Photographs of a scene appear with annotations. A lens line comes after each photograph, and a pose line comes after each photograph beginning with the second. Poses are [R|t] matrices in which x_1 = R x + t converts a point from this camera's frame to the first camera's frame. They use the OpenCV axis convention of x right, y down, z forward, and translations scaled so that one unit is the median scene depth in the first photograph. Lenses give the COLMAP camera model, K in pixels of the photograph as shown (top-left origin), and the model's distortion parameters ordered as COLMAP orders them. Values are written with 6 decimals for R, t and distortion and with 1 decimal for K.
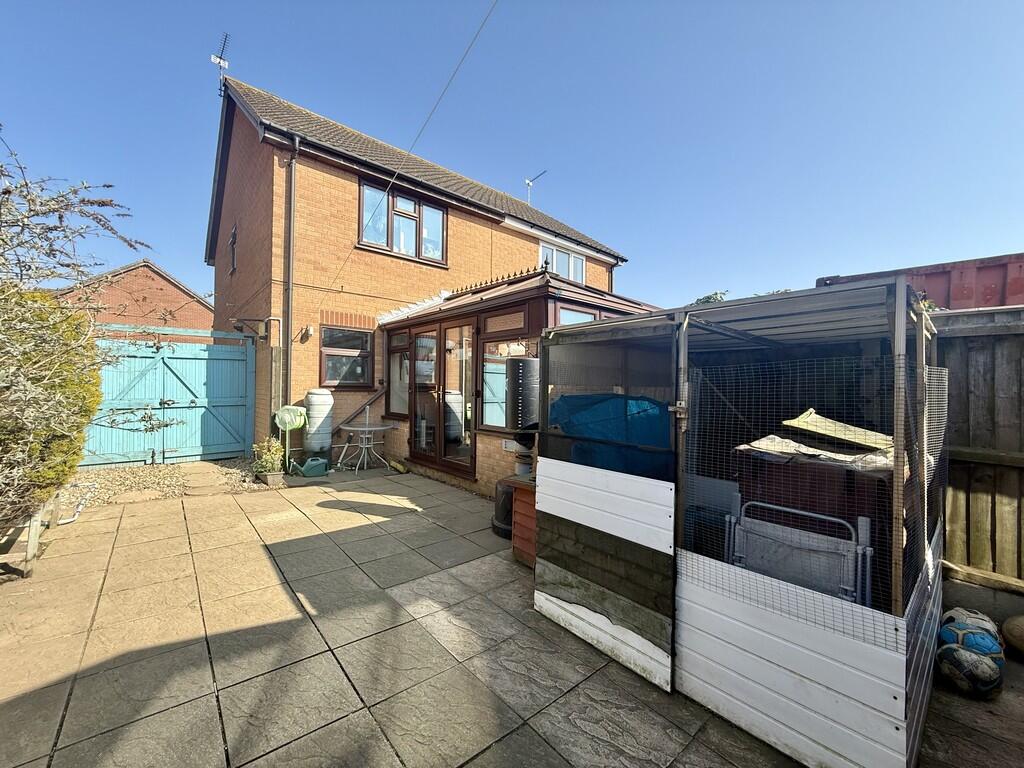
lens RADIAL K [[408.7, 0, 511.0], [0, 408.7, 387.0], [0, 0, 1]] dist [-0.002299, -0.000152]
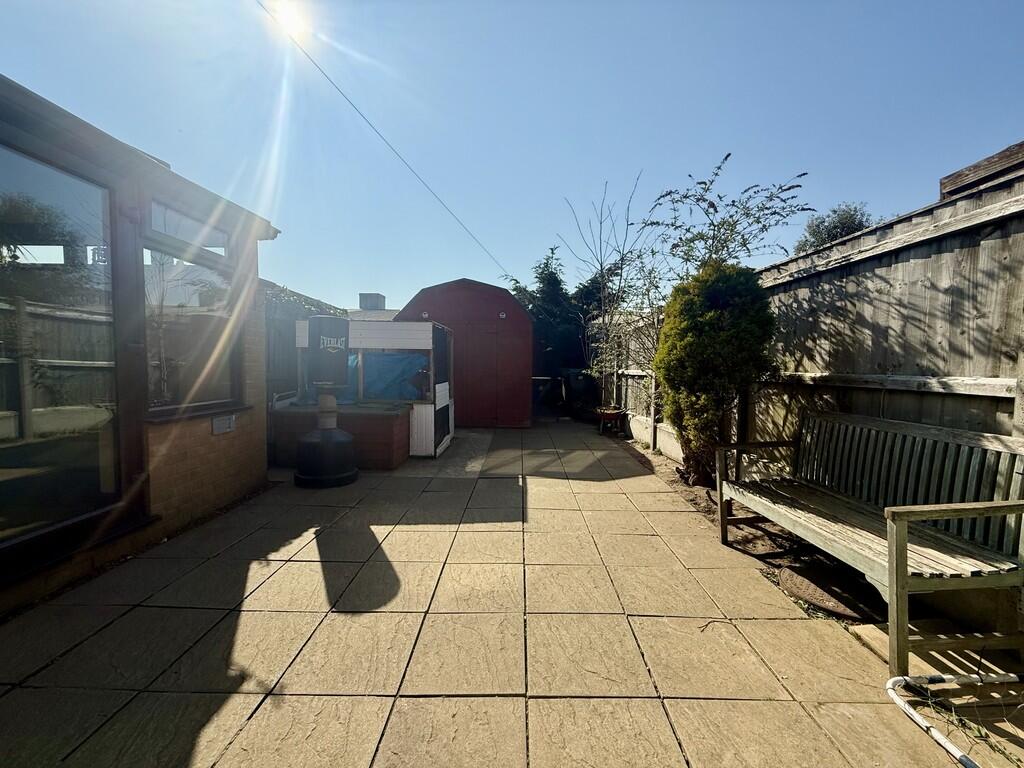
lens RADIAL K [[408.7, 0, 512.1], [0, 408.7, 383.8], [0, 0, 1]] dist [-0.002299, -0.000152]
pose [[-0.750897, -0.054266, 0.658186, -0.947721], [-0.029867, 0.998389, 0.048241, 0.029963], [-0.659743, 0.016566, -0.751309, 1.380068]]
